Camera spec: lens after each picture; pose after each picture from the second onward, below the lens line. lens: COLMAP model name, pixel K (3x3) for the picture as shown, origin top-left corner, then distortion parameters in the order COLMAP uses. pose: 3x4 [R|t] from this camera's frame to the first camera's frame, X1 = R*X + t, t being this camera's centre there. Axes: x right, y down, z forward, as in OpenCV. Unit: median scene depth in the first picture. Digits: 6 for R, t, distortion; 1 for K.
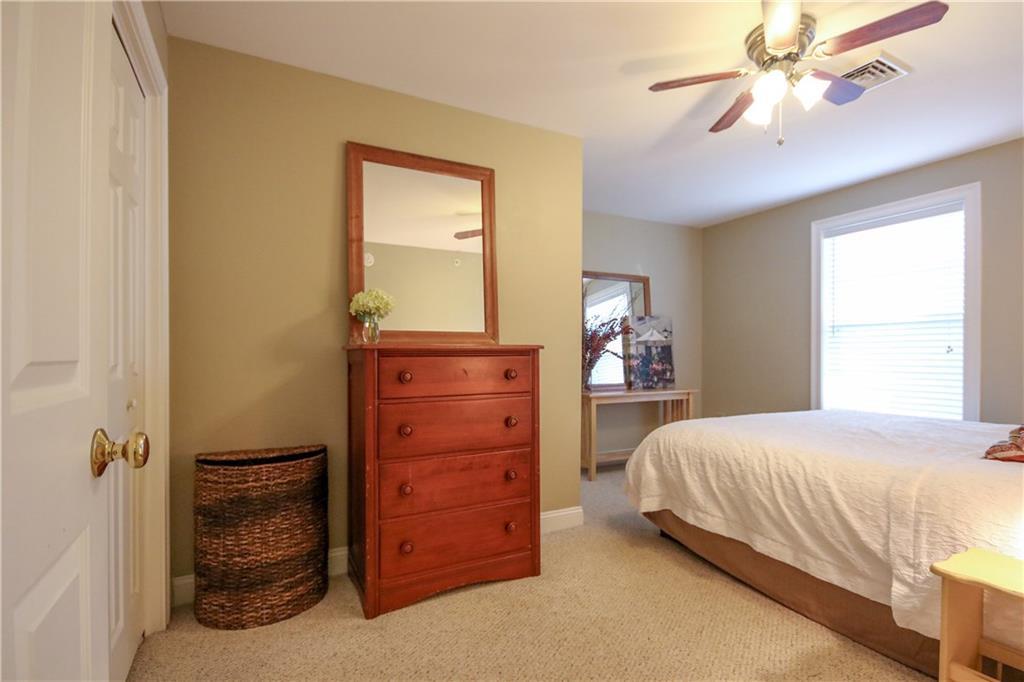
lens RADIAL K [[493.3, 0, 509.2], [0, 493.3, 355.4], [0, 0, 1]] dist [0.001012, 0.000027]
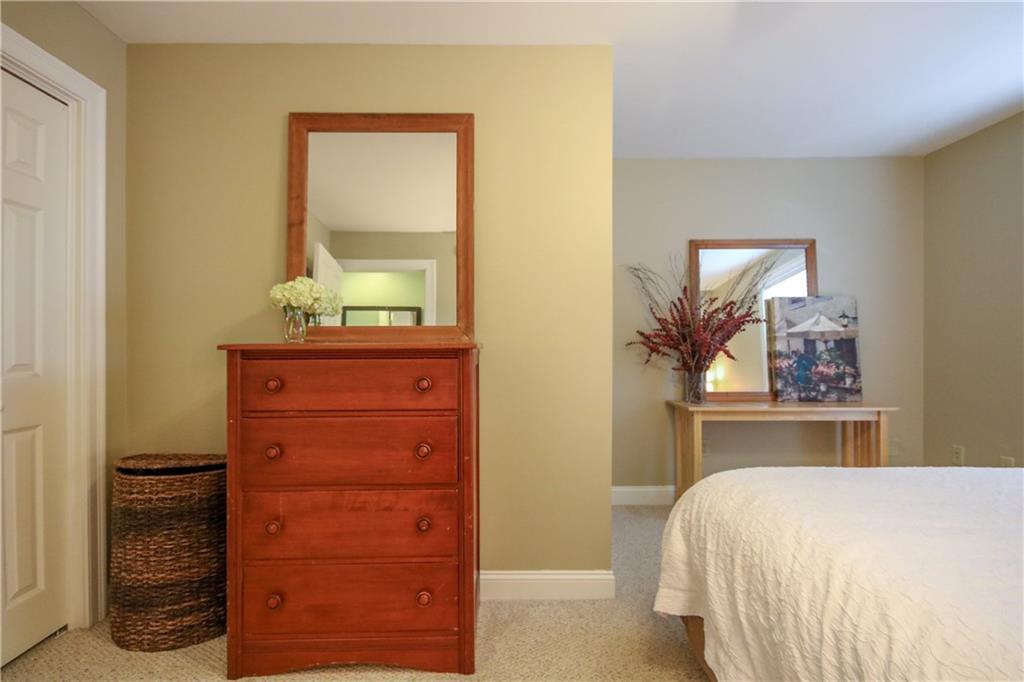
lens RADIAL K [[476.9, 0, 513.3], [0, 476.9, 346.5], [0, 0, 1]] dist [0.003659, -0.000307]
pose [[0.889681, 0.000370, -0.456583, 0.428601], [-0.000619, 1.000000, -0.000395, -0.017134], [0.456582, 0.000634, 0.889681, 0.431399]]
